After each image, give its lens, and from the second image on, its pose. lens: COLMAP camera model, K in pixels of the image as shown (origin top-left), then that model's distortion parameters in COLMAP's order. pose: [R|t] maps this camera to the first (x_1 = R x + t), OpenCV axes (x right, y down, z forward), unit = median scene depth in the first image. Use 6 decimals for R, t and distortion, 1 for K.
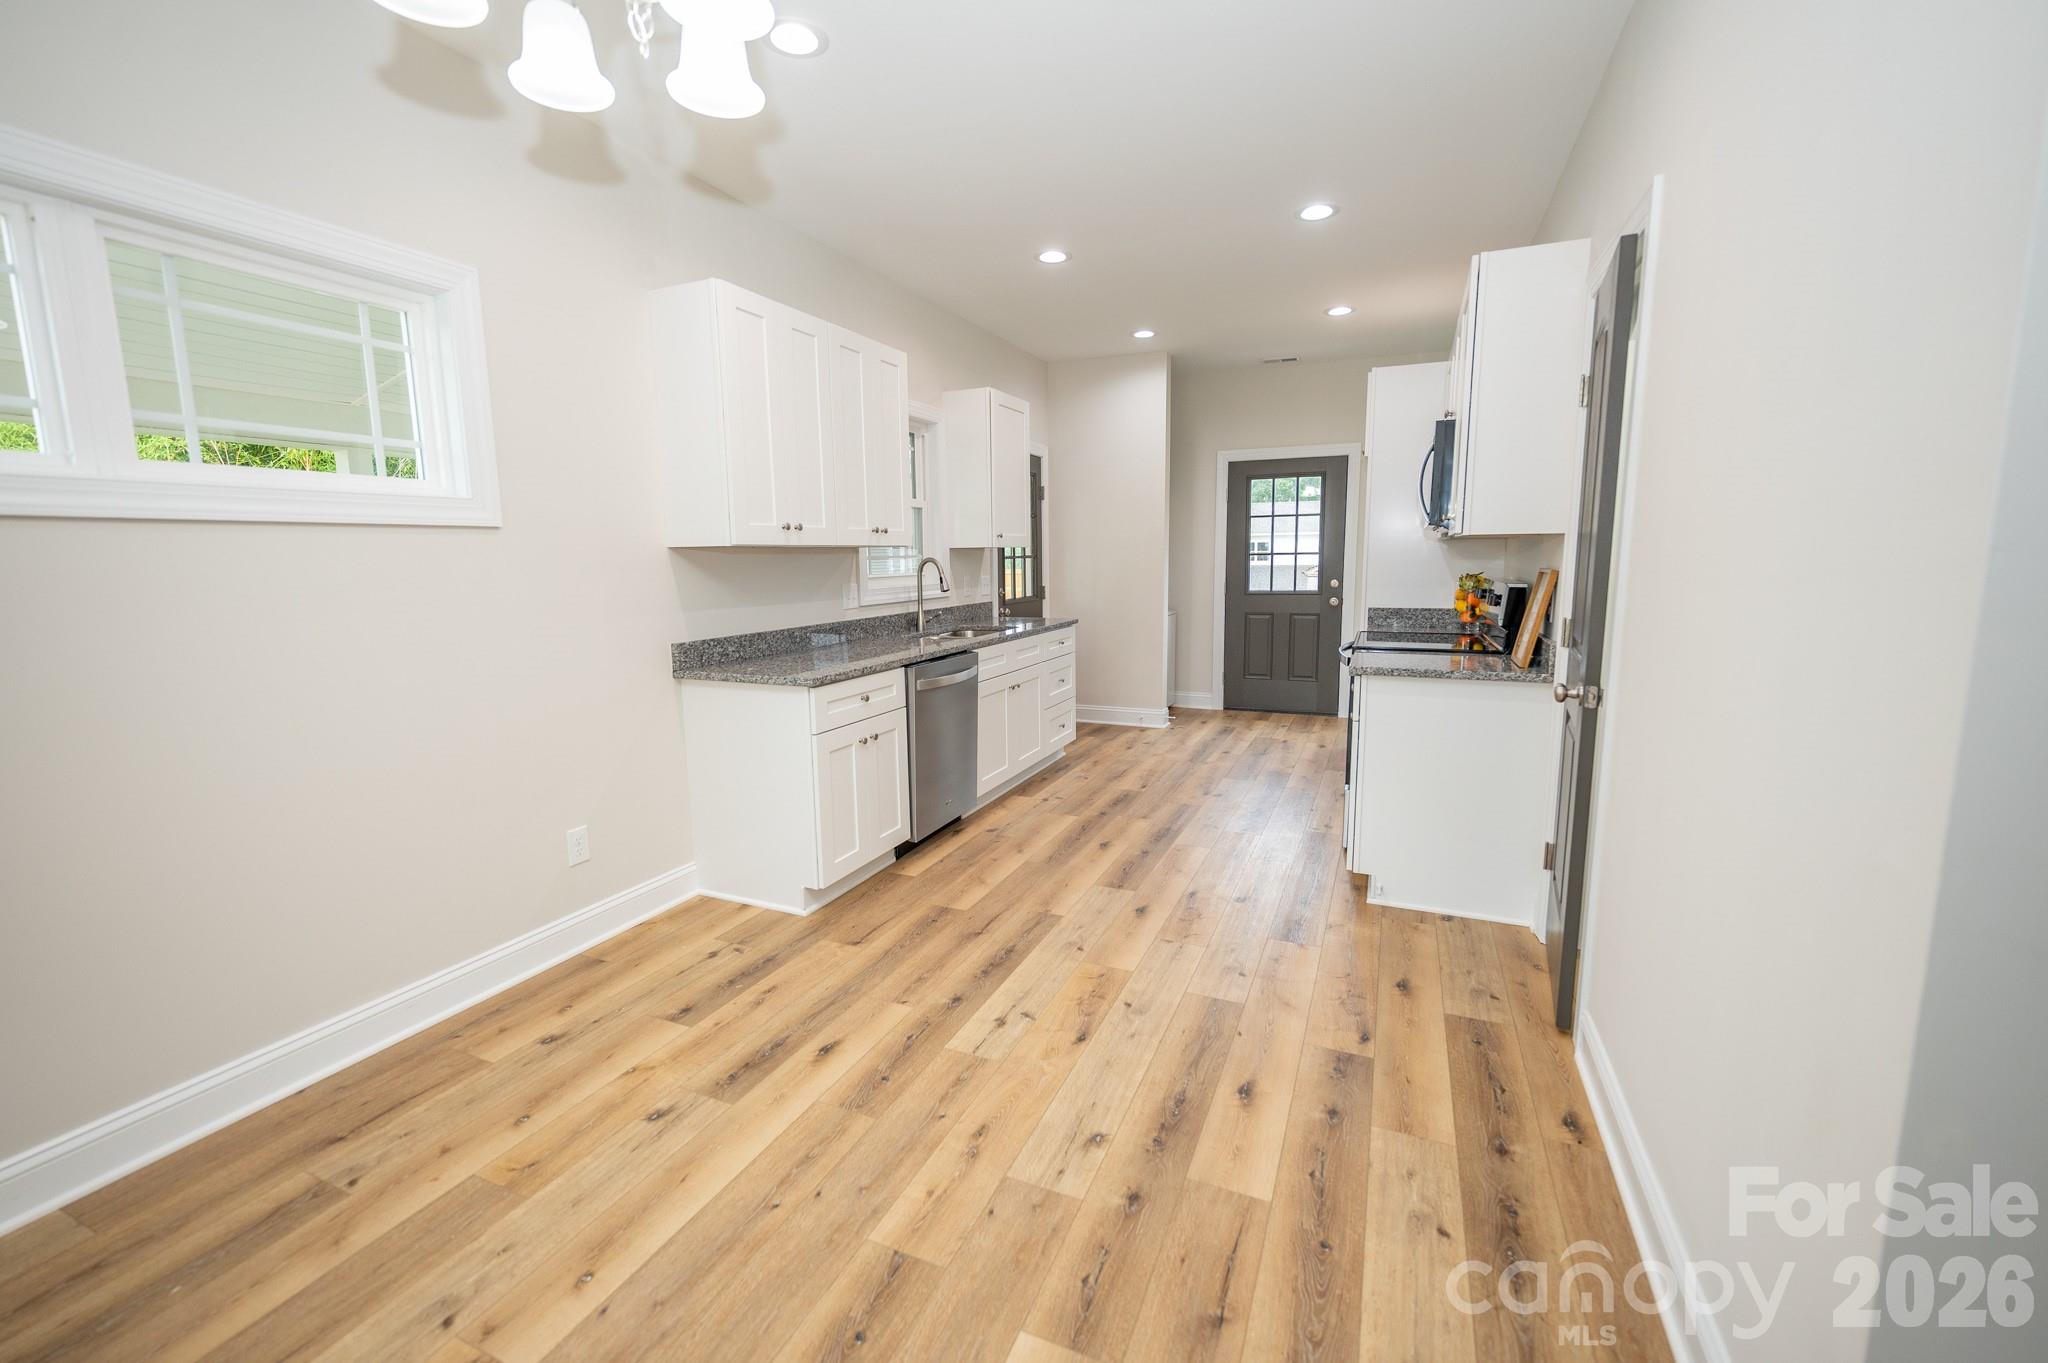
lens RADIAL K [[817.7, 0, 1025.9], [0, 817.7, 677.5], [0, 0, 1]] dist [-0.000068, -0.000025]
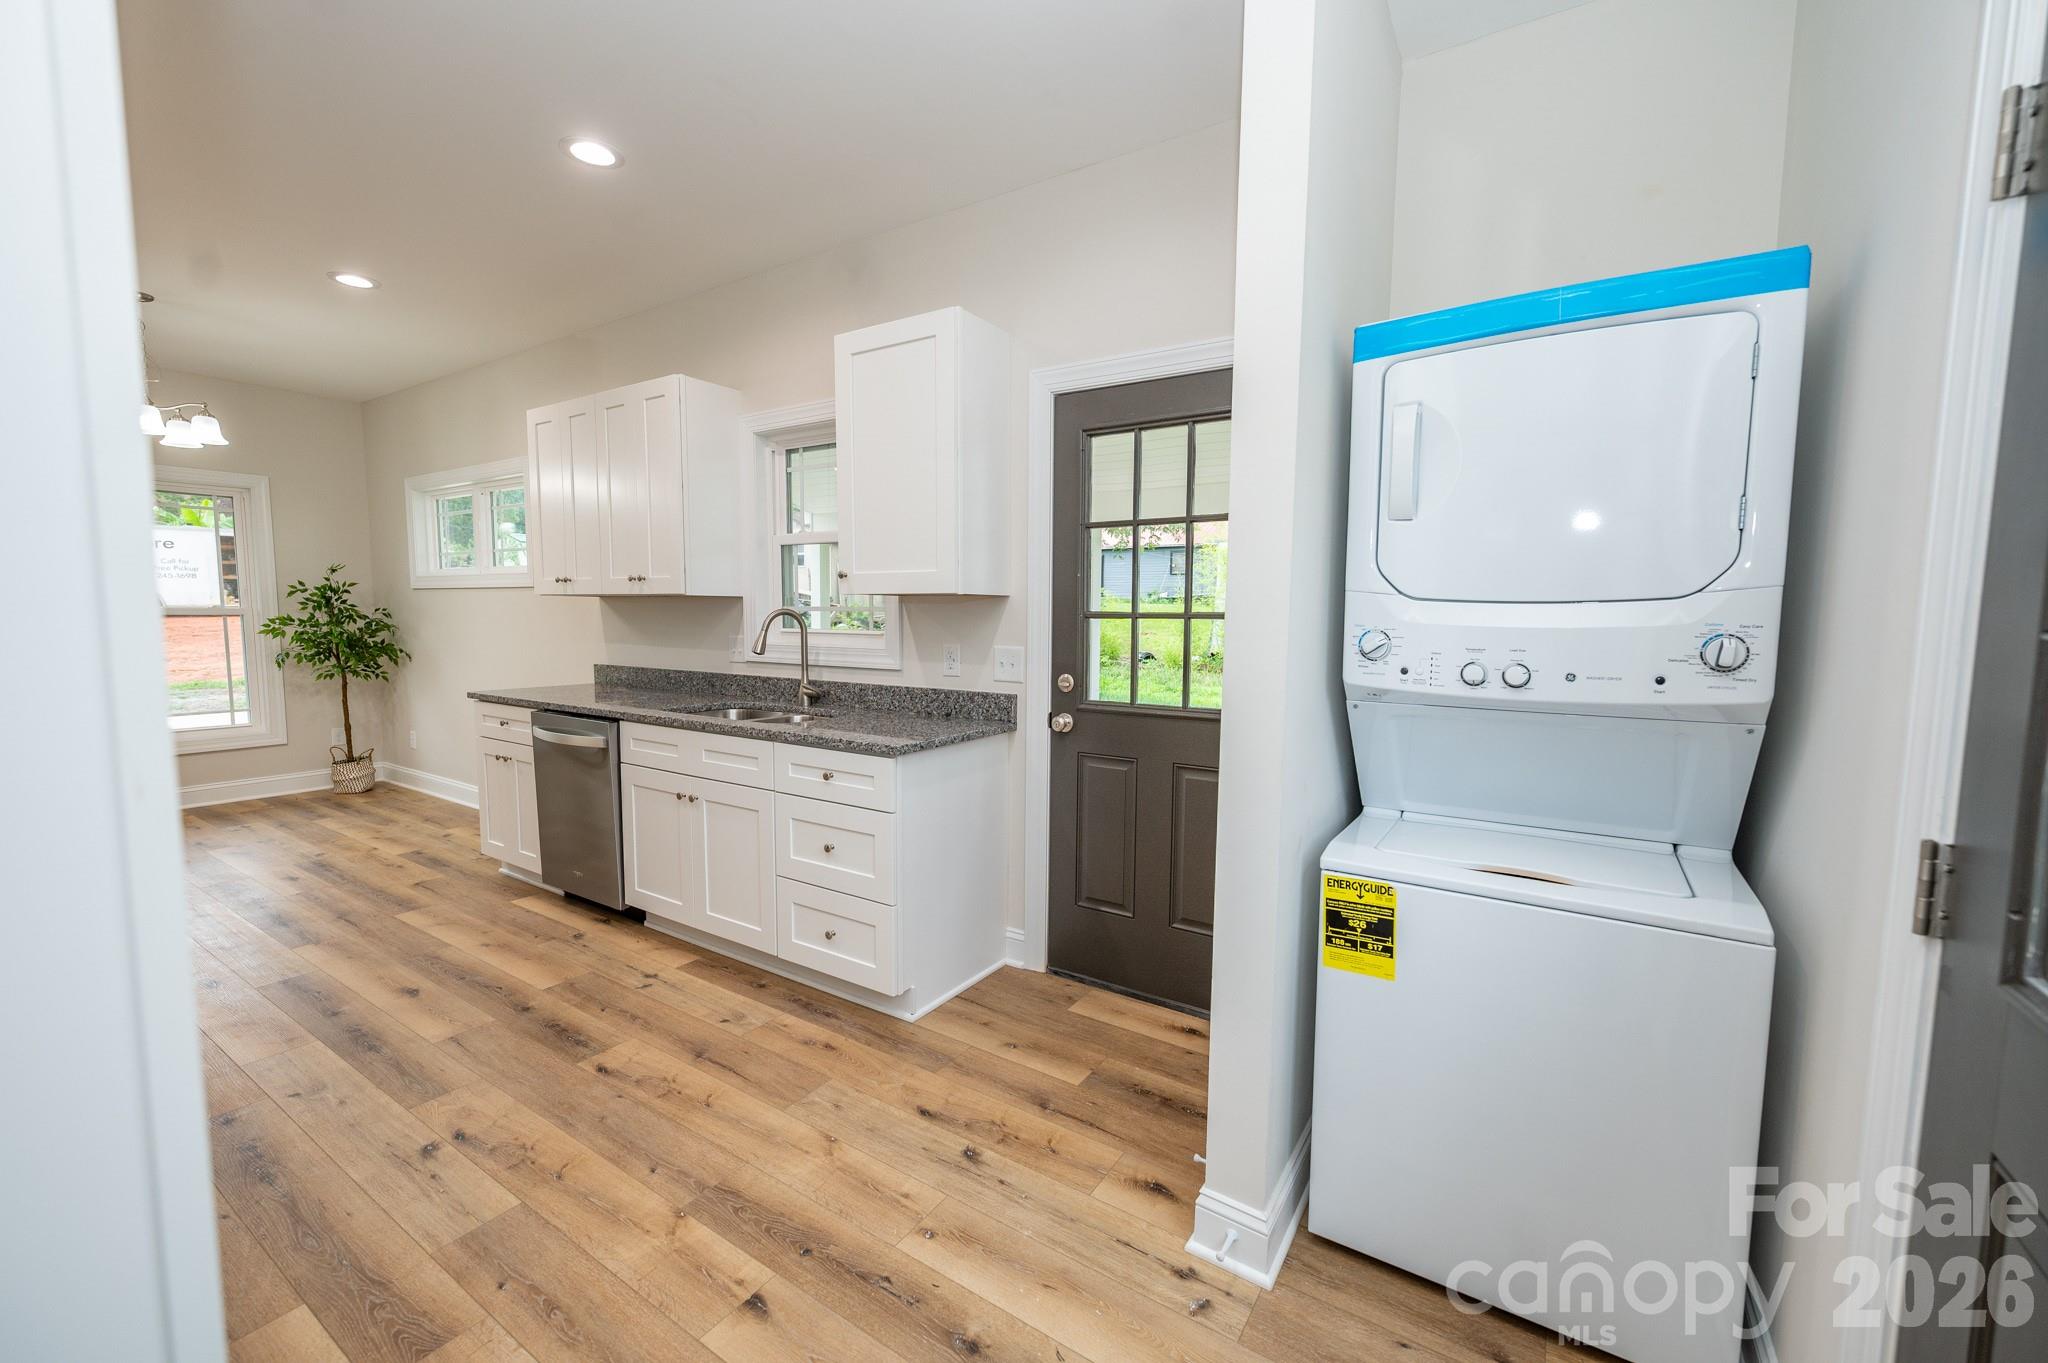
lens RADIAL K [[820.1, 0, 1036.4], [0, 820.1, 687.0], [0, 0, 1]] dist [0.001605, 0.000122]
pose [[-0.151380, 0.102520, -0.983145, 0.735292], [-0.154920, 0.979855, 0.126031, -0.255687], [0.976260, 0.171387, -0.132449, 1.652053]]
